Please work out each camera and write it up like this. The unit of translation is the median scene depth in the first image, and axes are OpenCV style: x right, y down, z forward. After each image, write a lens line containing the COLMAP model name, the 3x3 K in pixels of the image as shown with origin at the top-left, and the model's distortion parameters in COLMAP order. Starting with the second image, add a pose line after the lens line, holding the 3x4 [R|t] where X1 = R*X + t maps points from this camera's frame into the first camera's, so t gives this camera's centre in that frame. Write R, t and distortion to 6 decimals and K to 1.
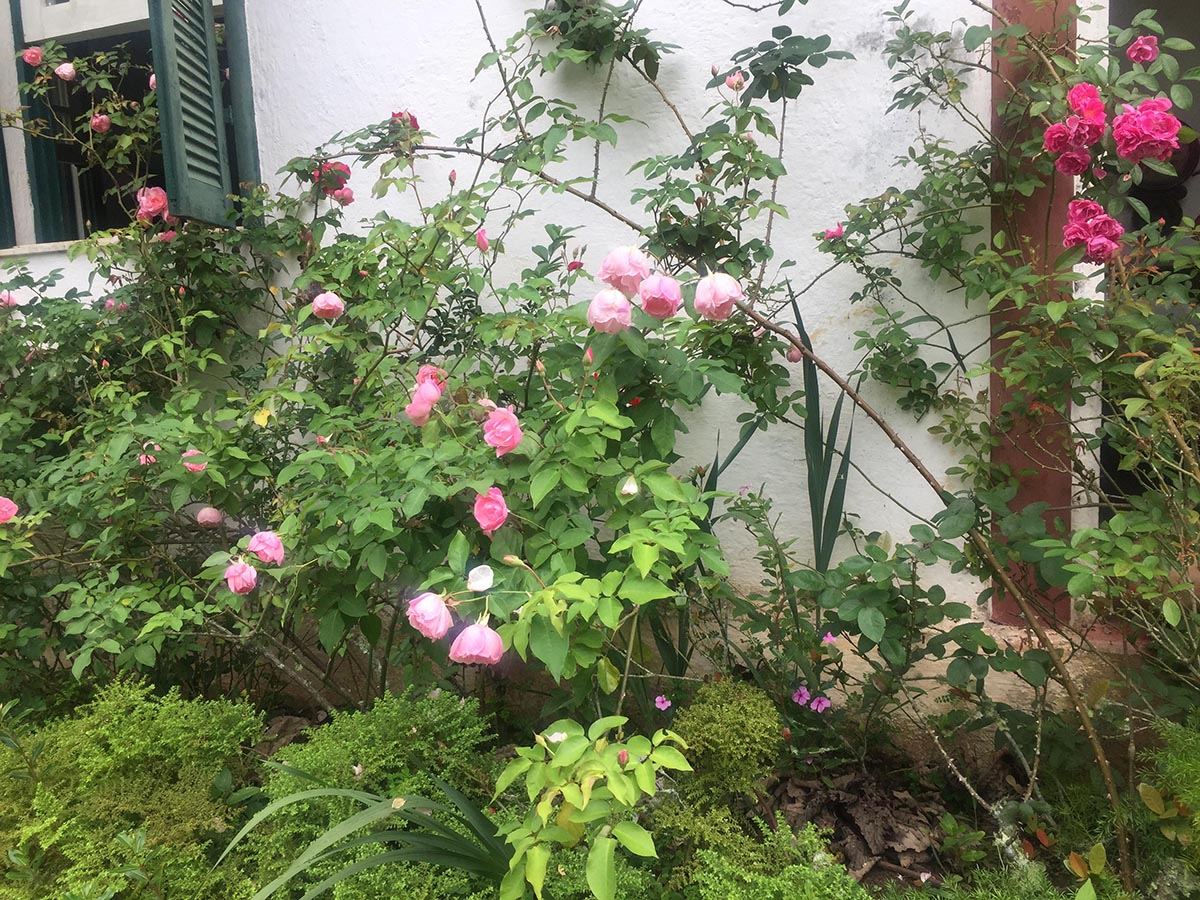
lens RADIAL K [[1018.9, 0, 597.9], [0, 1018.9, 451.2], [0, 0, 1]] dist [0.047620, -0.051251]
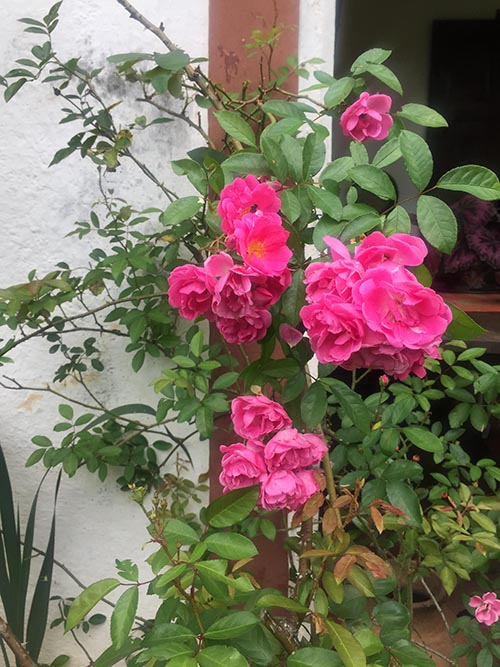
lens RADIAL K [[566.4, 0, 250.0], [0, 566.4, 333.8], [0, 0, 1]] dist [0.047620, -0.051251]
pose [[0.956462, 0.011989, 0.291610, 0.303646], [-0.017434, 0.999719, 0.016083, -0.221524], [-0.291336, -0.020467, 0.956402, 0.576998]]
